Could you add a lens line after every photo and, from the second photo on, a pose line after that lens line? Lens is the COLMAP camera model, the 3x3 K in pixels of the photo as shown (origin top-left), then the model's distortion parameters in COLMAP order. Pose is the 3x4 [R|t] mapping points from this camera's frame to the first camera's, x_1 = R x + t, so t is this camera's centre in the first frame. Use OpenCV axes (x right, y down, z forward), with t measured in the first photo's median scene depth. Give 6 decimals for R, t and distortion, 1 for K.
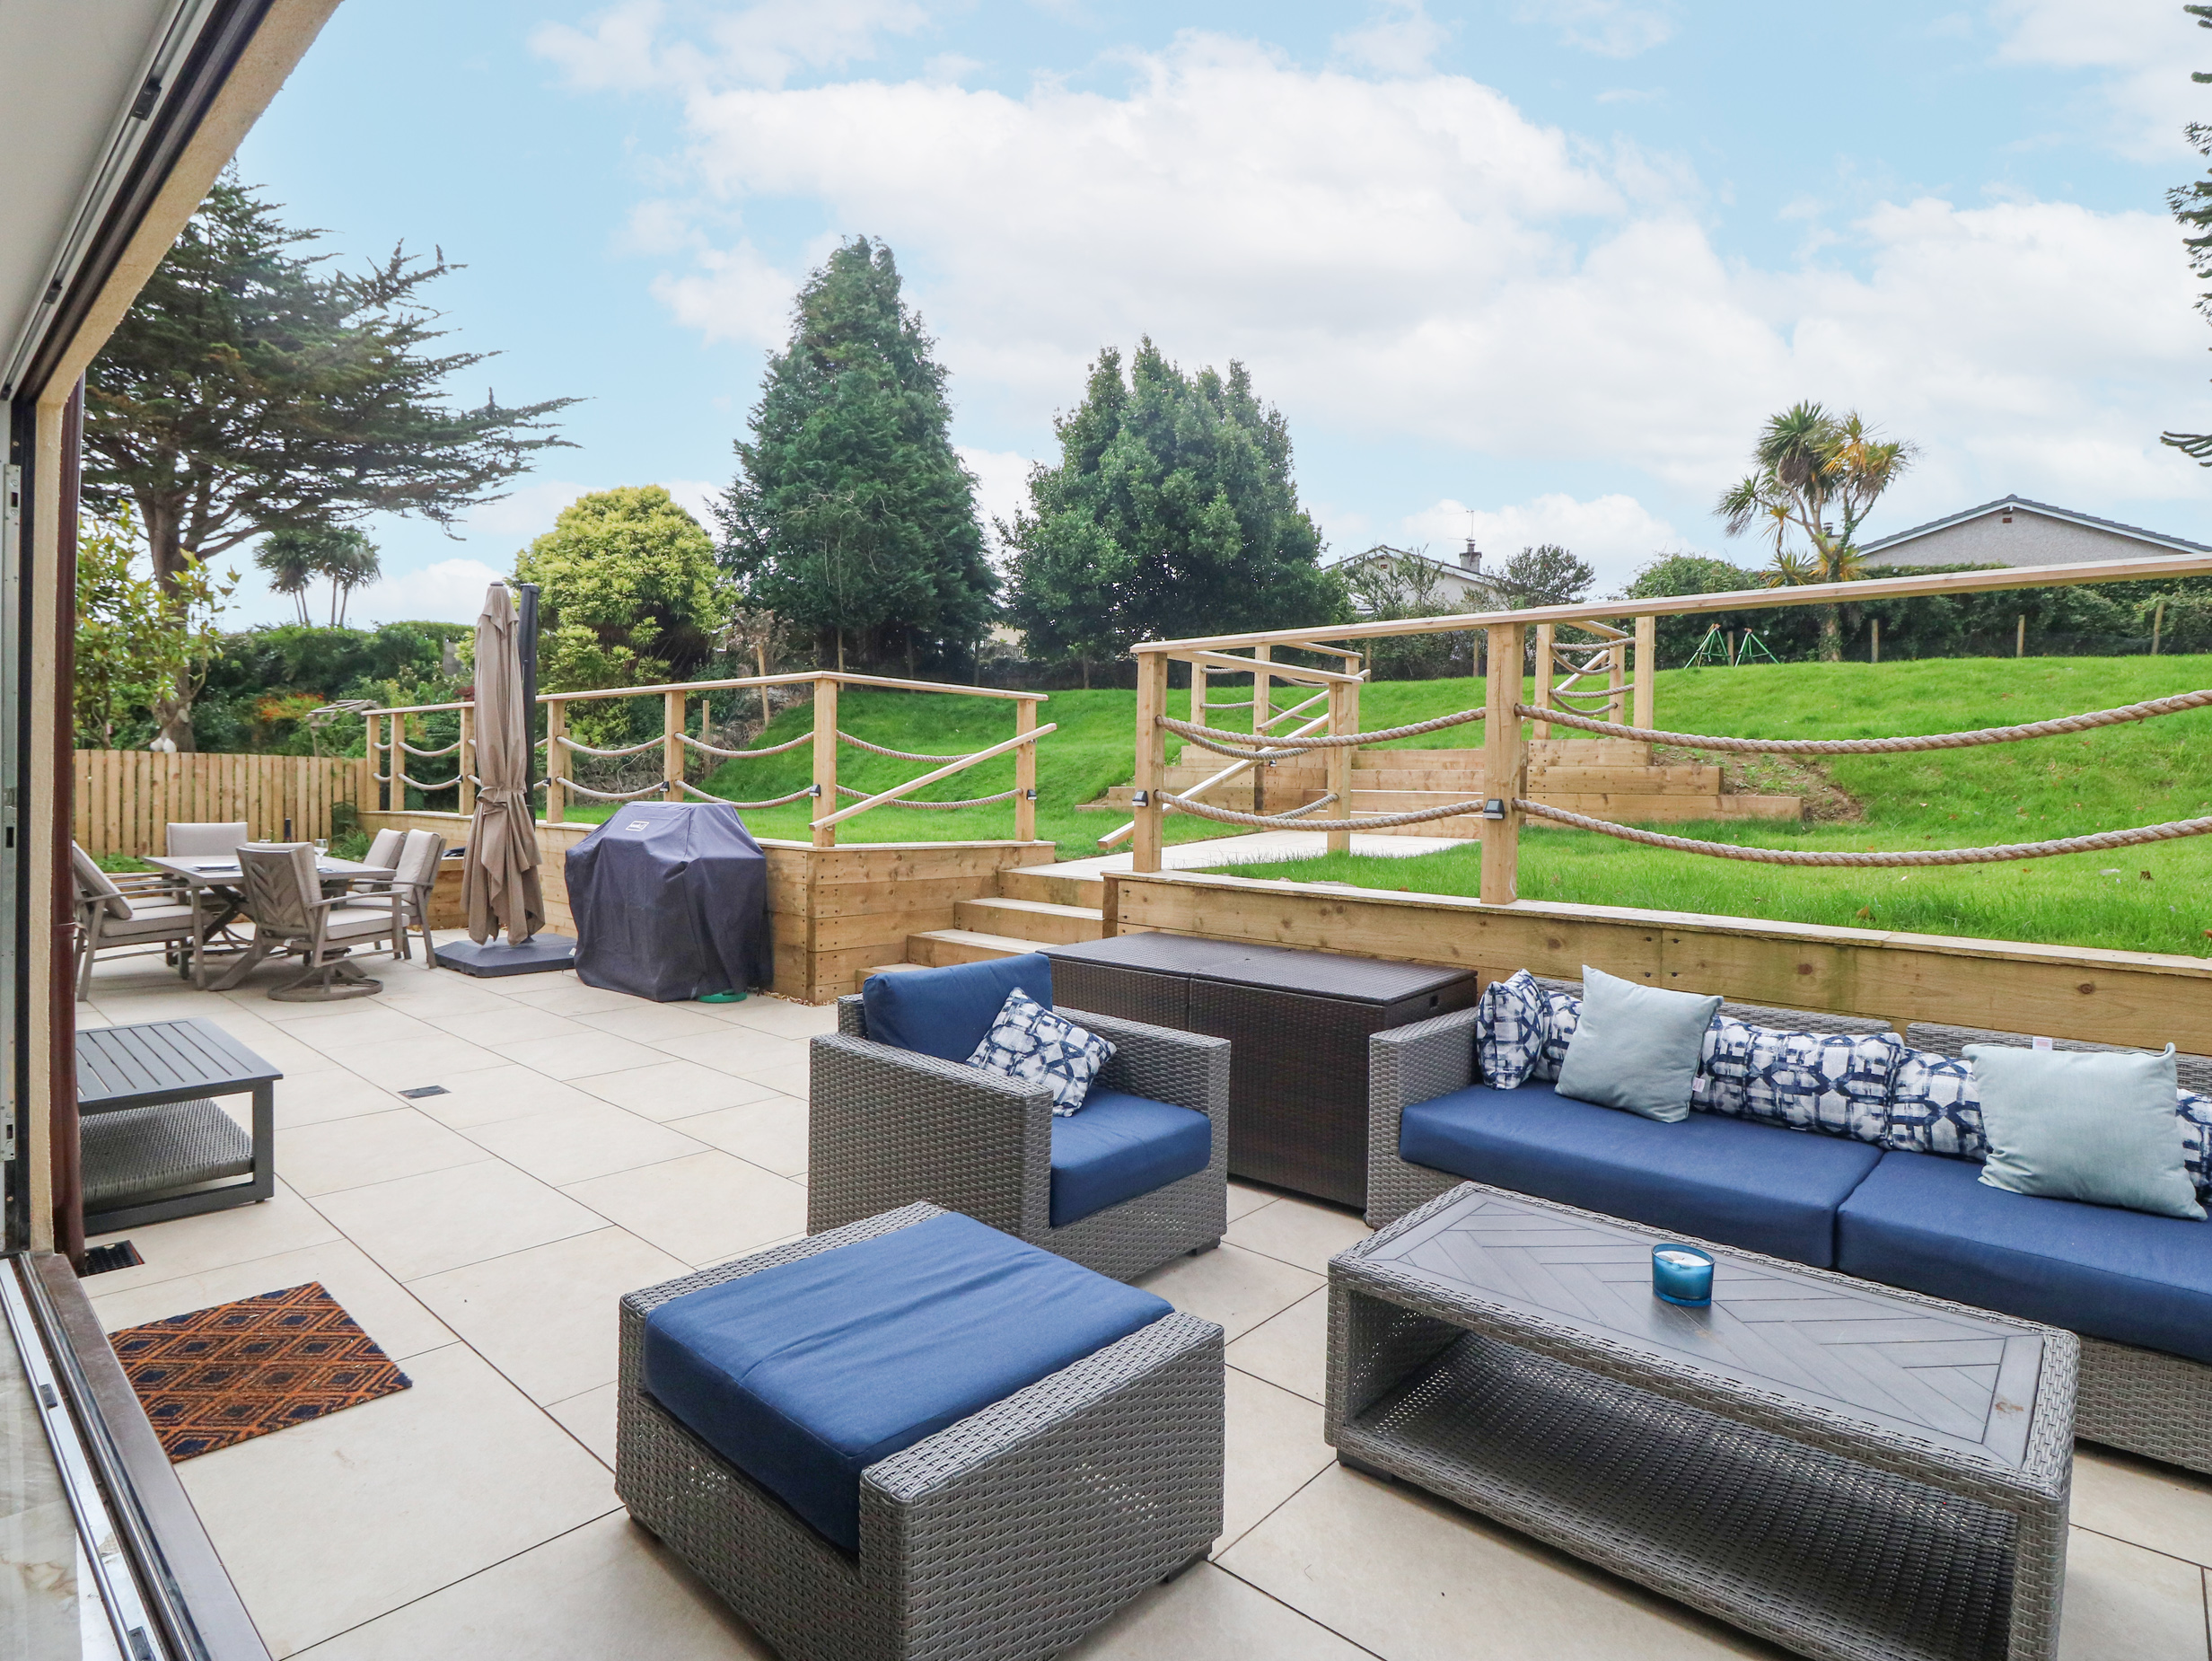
lens RADIAL K [[1175.1, 0, 1104.1], [0, 1175.1, 826.8], [0, 0, 1]] dist [-0.003540, -0.010832]
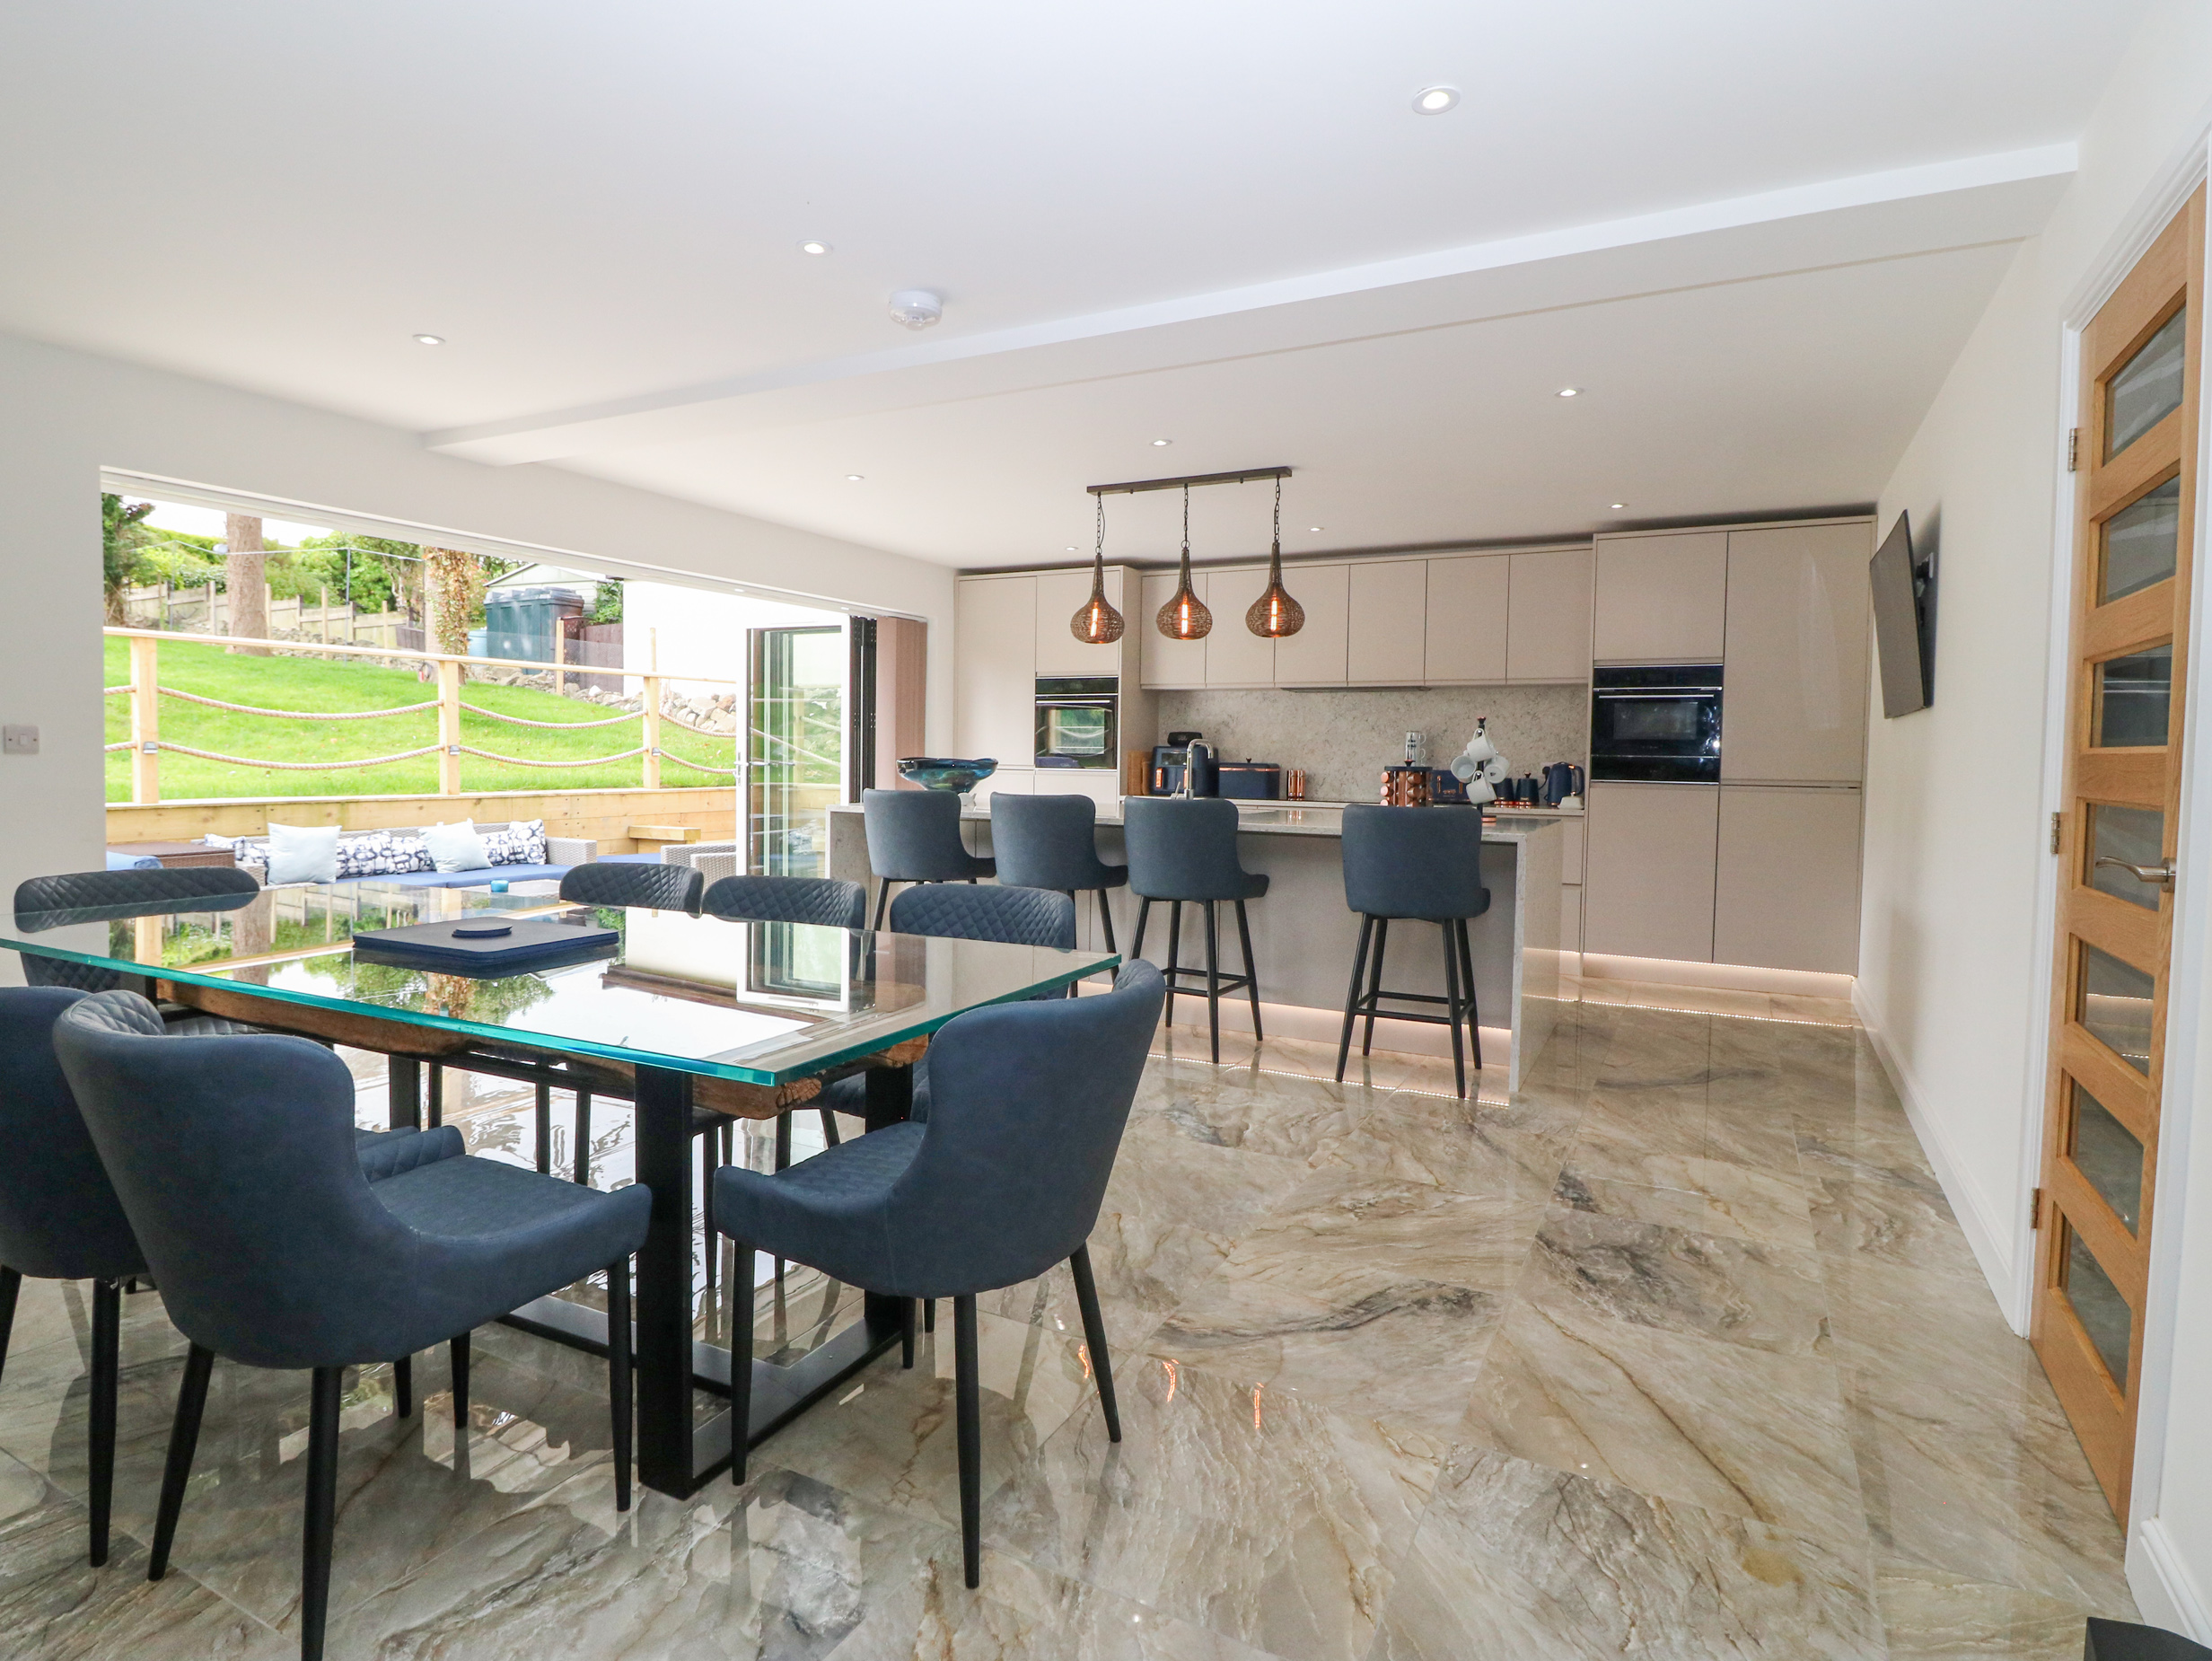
lens RADIAL K [[1175.1, 0, 1111.9], [0, 1175.1, 797.2], [0, 0, 1]] dist [-0.003540, -0.010832]
pose [[-0.257534, -0.070151, 0.963719, -2.153151], [0.002200, 0.997316, 0.073185, -0.083693], [-0.966267, 0.020968, -0.256689, 0.104439]]
